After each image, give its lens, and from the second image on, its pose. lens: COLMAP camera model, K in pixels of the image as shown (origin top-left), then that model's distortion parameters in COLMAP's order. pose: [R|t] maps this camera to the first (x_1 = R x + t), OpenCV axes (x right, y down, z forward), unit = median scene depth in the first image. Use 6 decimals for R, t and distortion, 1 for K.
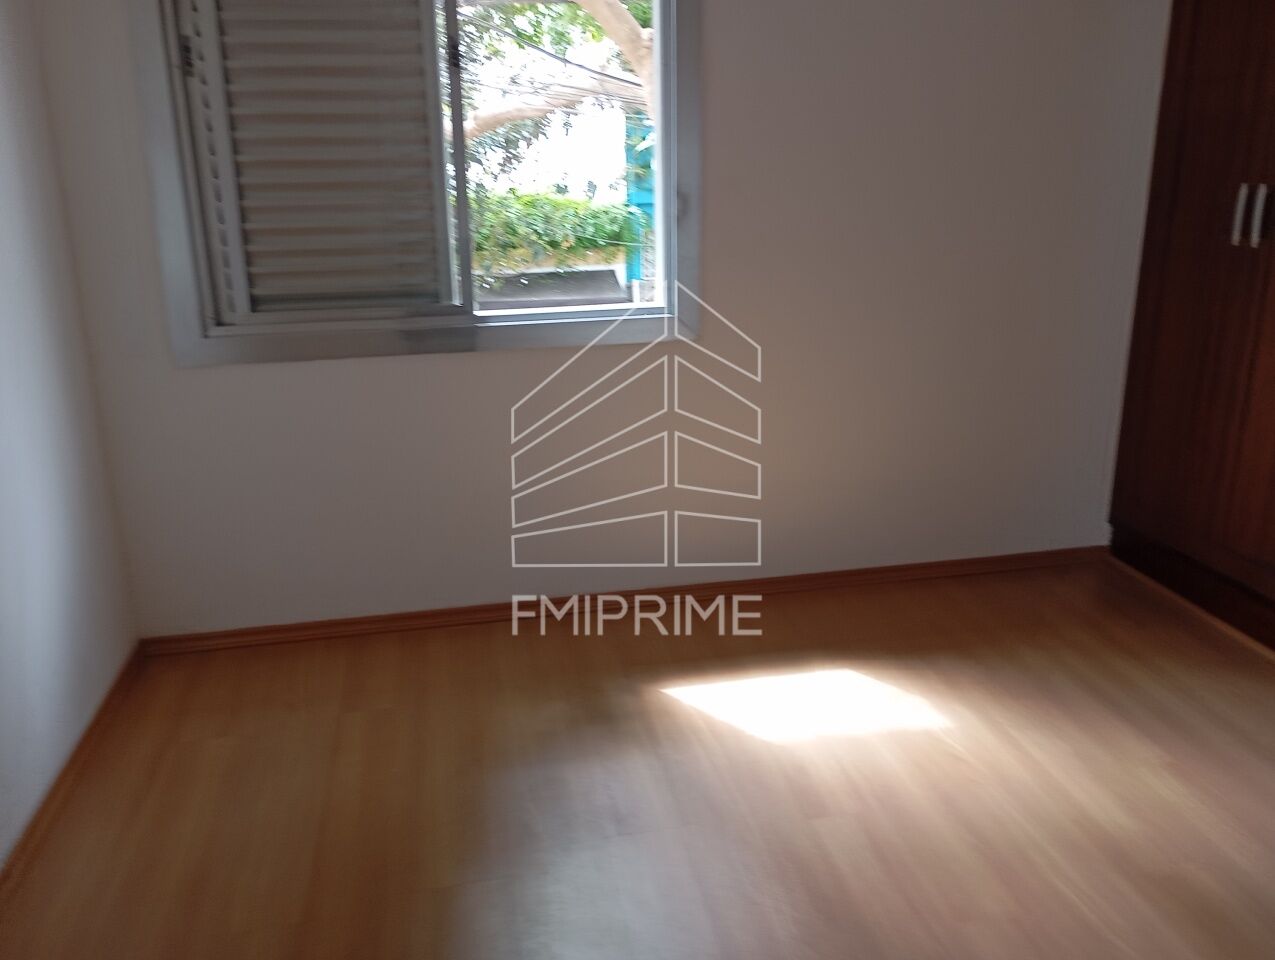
lens RADIAL K [[1040.1, 0, 637.5], [0, 1040.1, 480.0], [0, 0, 1]] dist [0.028863, -0.000067]
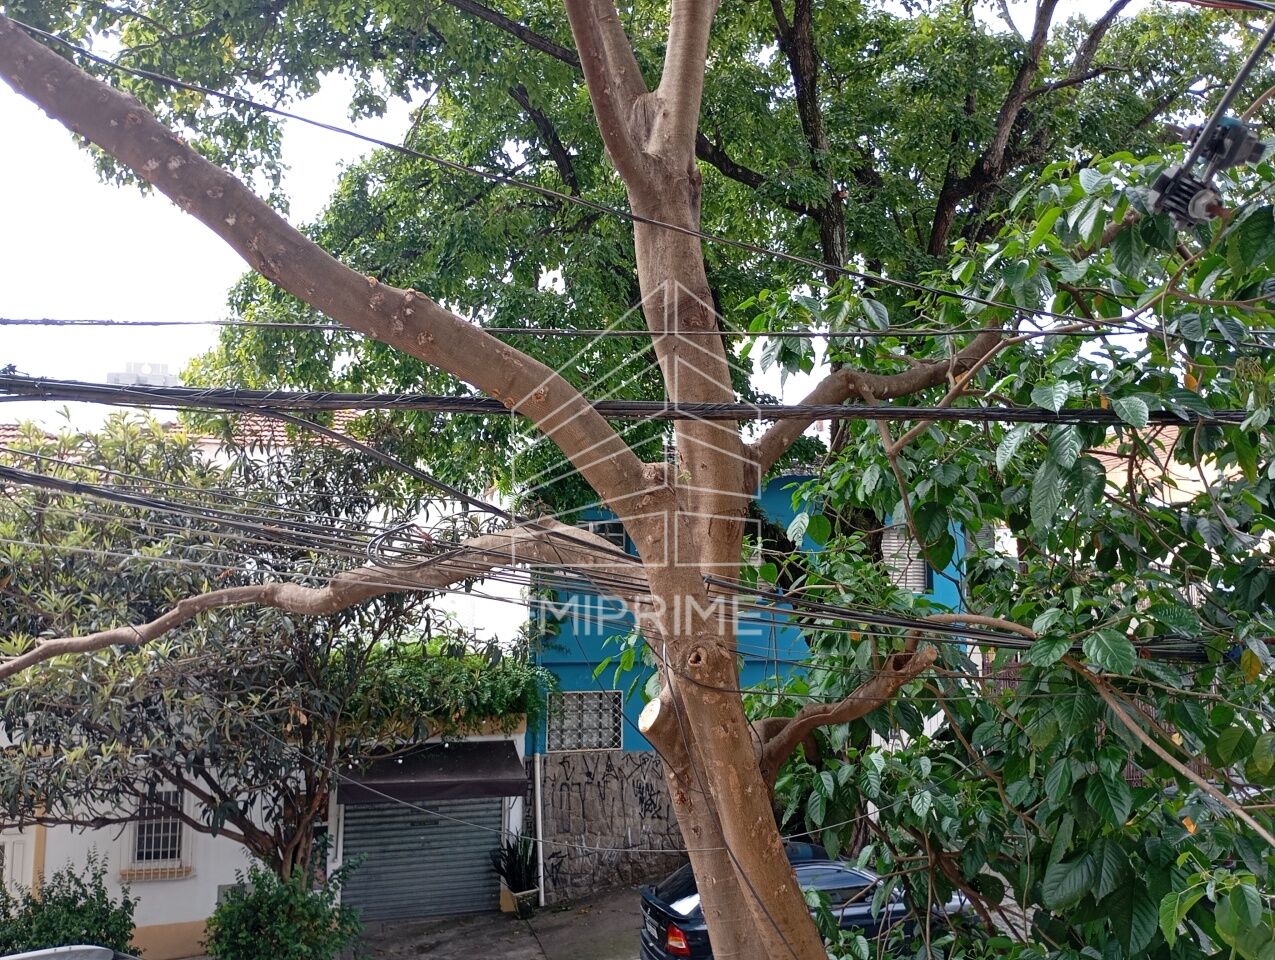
lens RADIAL K [[1040.1, 0, 637.5], [0, 1040.1, 480.0], [0, 0, 1]] dist [0.028863, -0.000067]
pose [[0.994129, 0.034469, 0.102564, -0.016931], [0.009184, 0.917601, -0.397398, -0.065983], [-0.107811, 0.396006, 0.911897, 0.161289]]
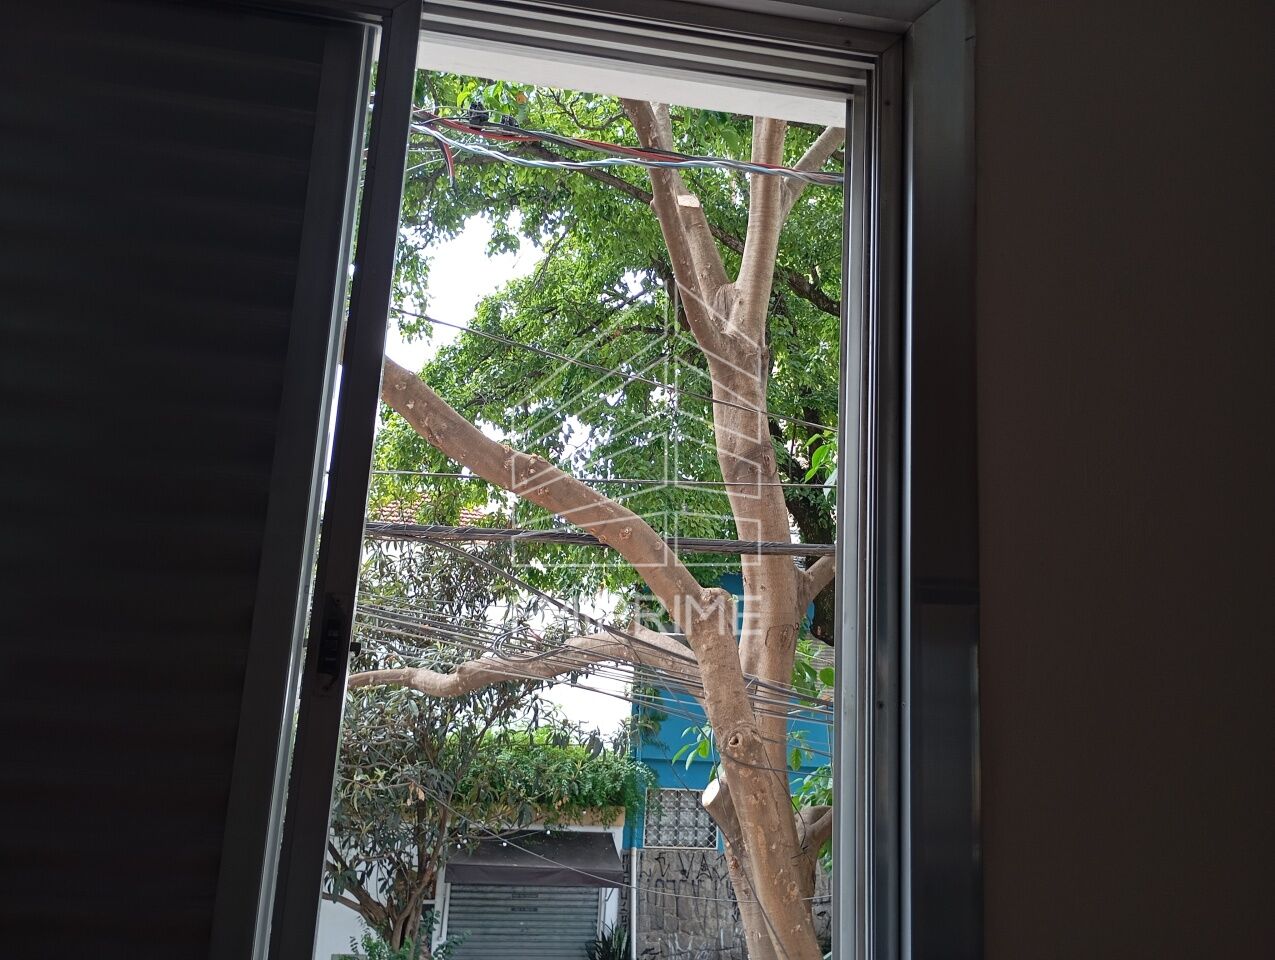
lens RADIAL K [[1040.1, 0, 637.5], [0, 1040.1, 480.0], [0, 0, 1]] dist [0.028863, -0.000067]
pose [[0.997529, 0.069329, -0.011340, -0.011933], [-0.066293, 0.875593, -0.478480, -0.049905], [-0.023243, 0.478049, 0.878025, 0.111958]]
